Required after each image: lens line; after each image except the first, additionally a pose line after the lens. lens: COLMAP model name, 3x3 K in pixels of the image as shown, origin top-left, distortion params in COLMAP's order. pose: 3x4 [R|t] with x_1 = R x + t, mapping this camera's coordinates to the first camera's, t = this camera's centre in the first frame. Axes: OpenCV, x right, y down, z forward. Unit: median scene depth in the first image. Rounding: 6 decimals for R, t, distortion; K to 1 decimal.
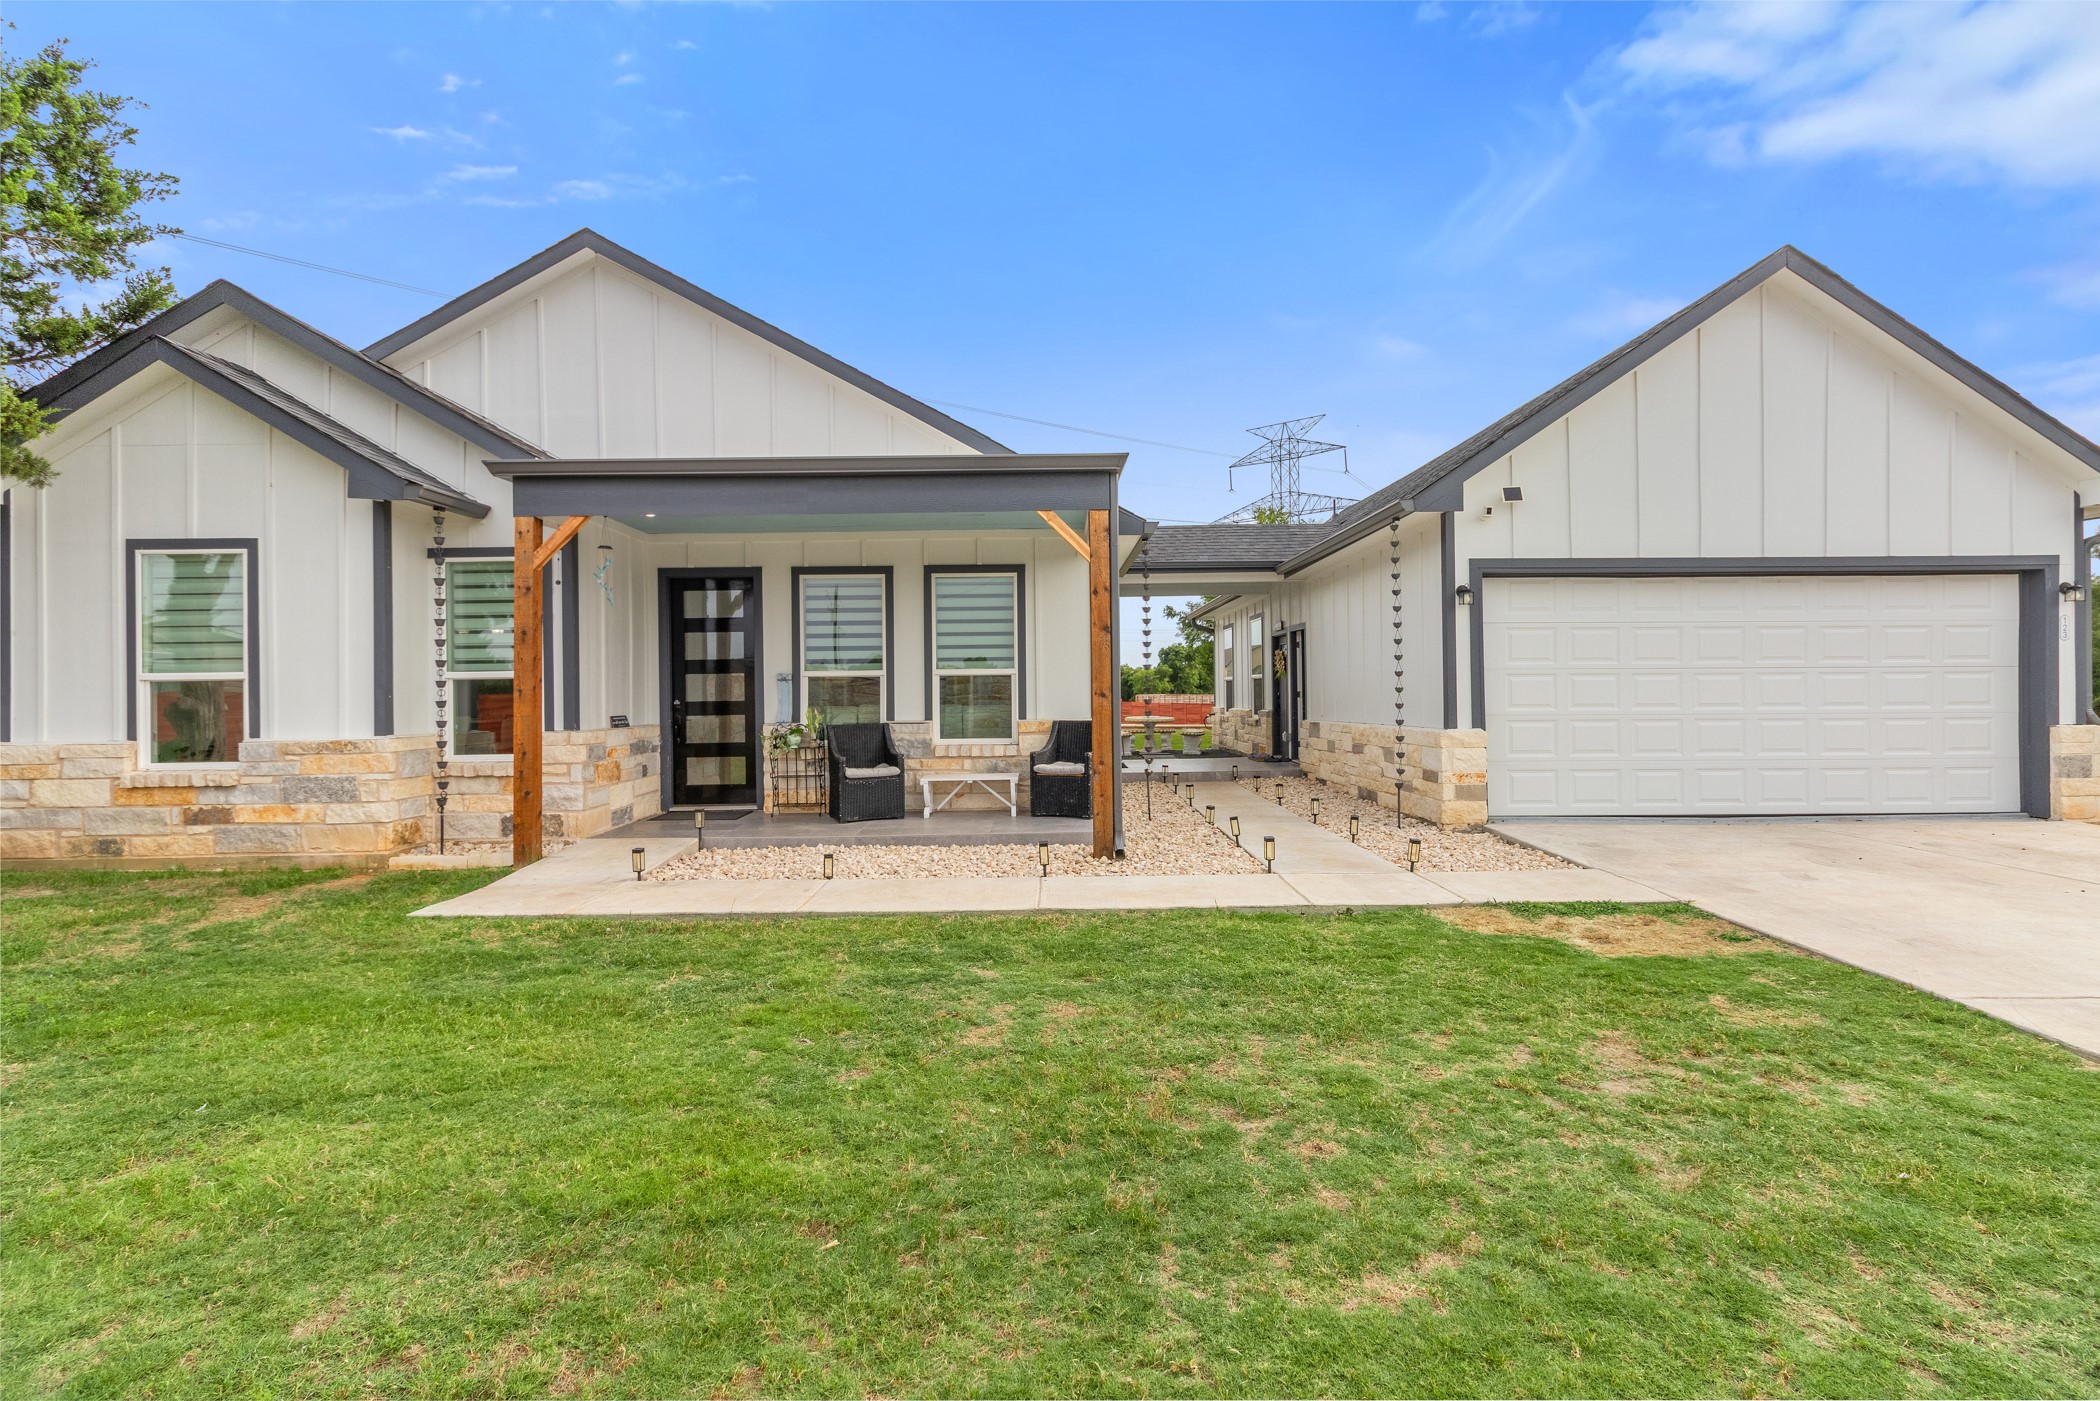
lens RADIAL K [[989.6, 0, 1065.1], [0, 989.6, 688.2], [0, 0, 1]] dist [-0.000972, 0.000485]
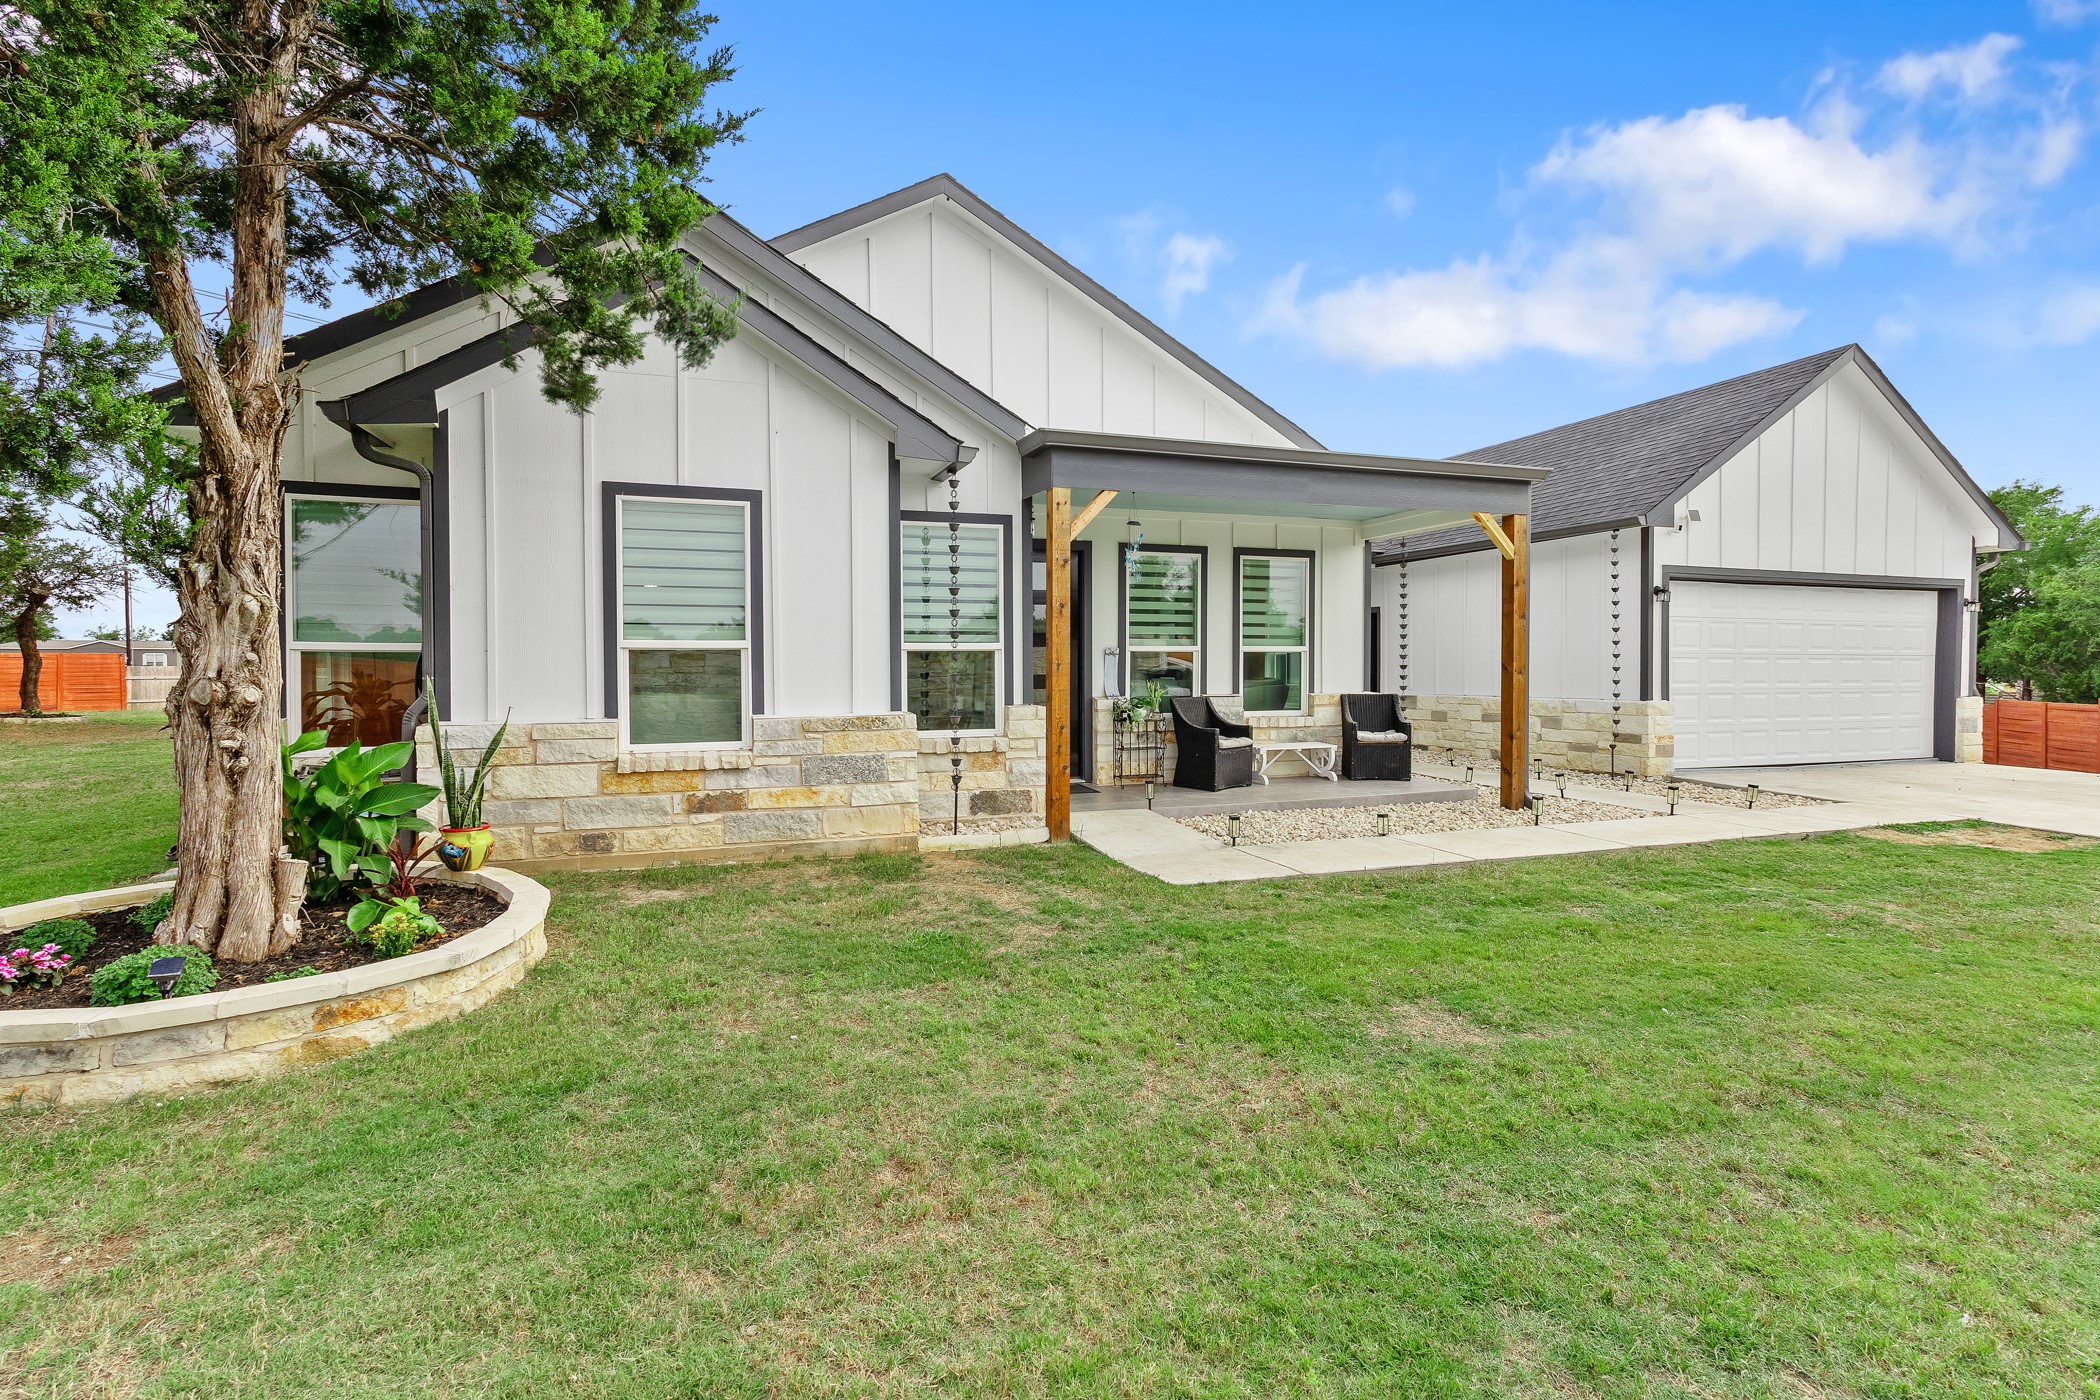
lens RADIAL K [[1043.0, 0, 1052.3], [0, 1043.0, 686.8], [0, 0, 1]] dist [-0.002692, 0.000133]
pose [[0.939369, 0.001743, 0.342902, -0.777512], [-0.010909, 0.999633, 0.024802, -0.000768], [-0.342733, -0.027039, 0.939044, 0.019629]]
